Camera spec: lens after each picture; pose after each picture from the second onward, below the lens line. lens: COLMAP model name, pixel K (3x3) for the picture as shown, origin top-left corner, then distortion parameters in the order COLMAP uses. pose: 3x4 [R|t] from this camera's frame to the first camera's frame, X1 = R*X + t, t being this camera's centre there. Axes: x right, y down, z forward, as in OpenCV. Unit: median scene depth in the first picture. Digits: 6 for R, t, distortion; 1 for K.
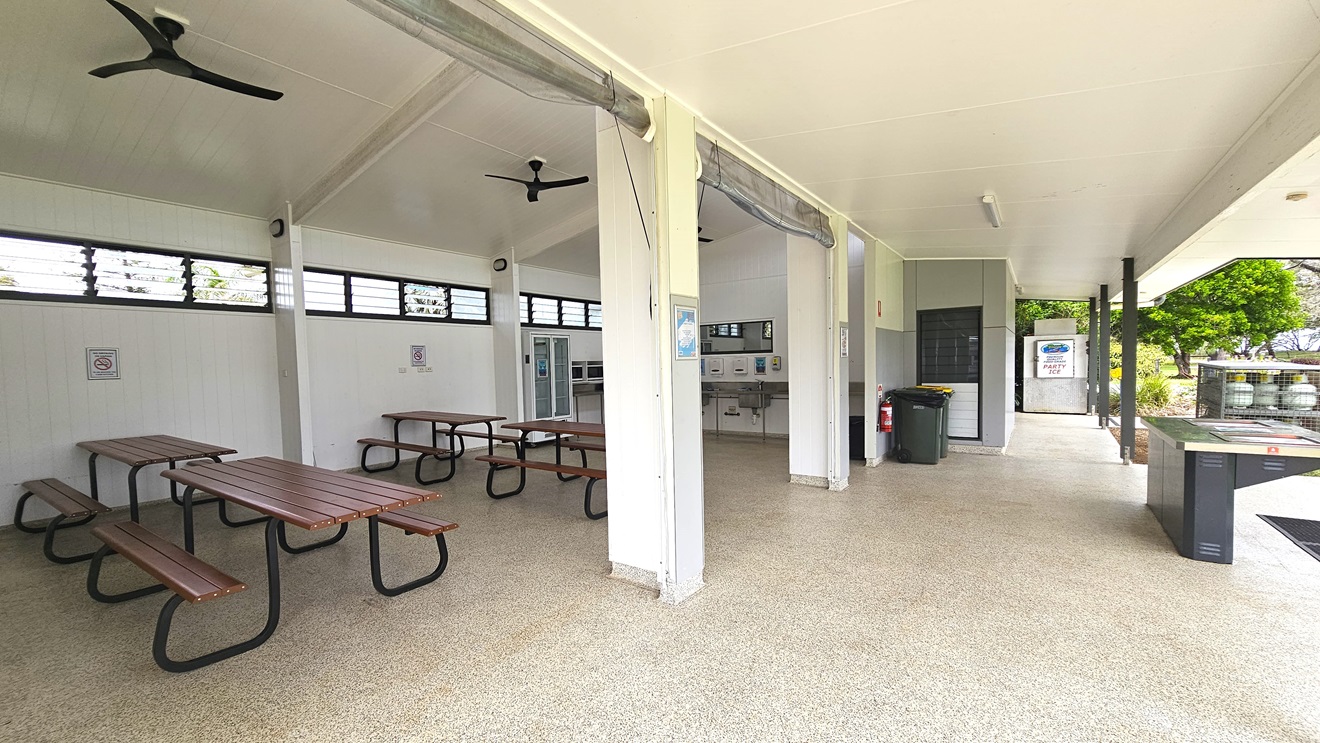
lens RADIAL K [[541.3, 0, 657.8], [0, 541.3, 379.7], [0, 0, 1]] dist [-0.000884, -0.002573]
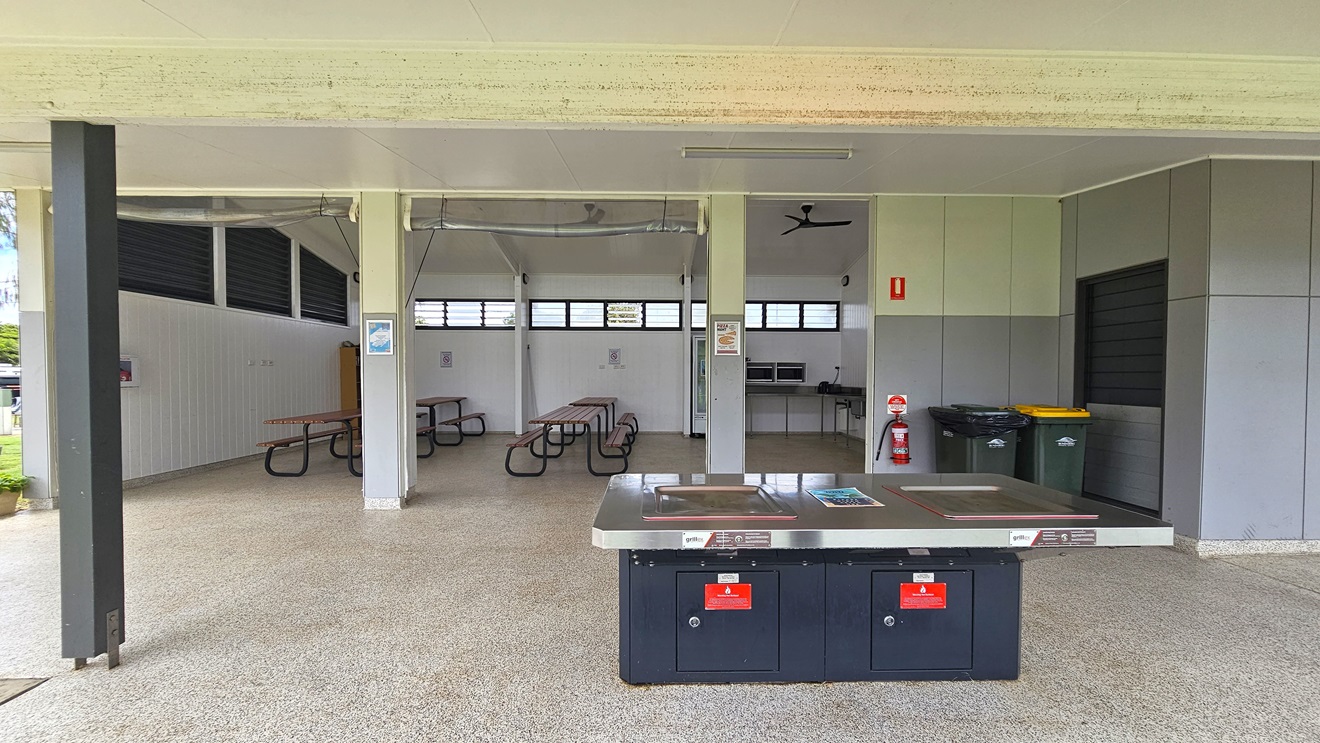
lens RADIAL K [[541.3, 0, 657.1], [0, 541.3, 375.4], [0, 0, 1]] dist [-0.000884, -0.002573]
pose [[0.592104, 0.026993, -0.805410, 0.724714], [-0.041111, 0.999149, 0.003263, -0.005892], [0.804813, 0.031179, 0.592710, 0.300051]]
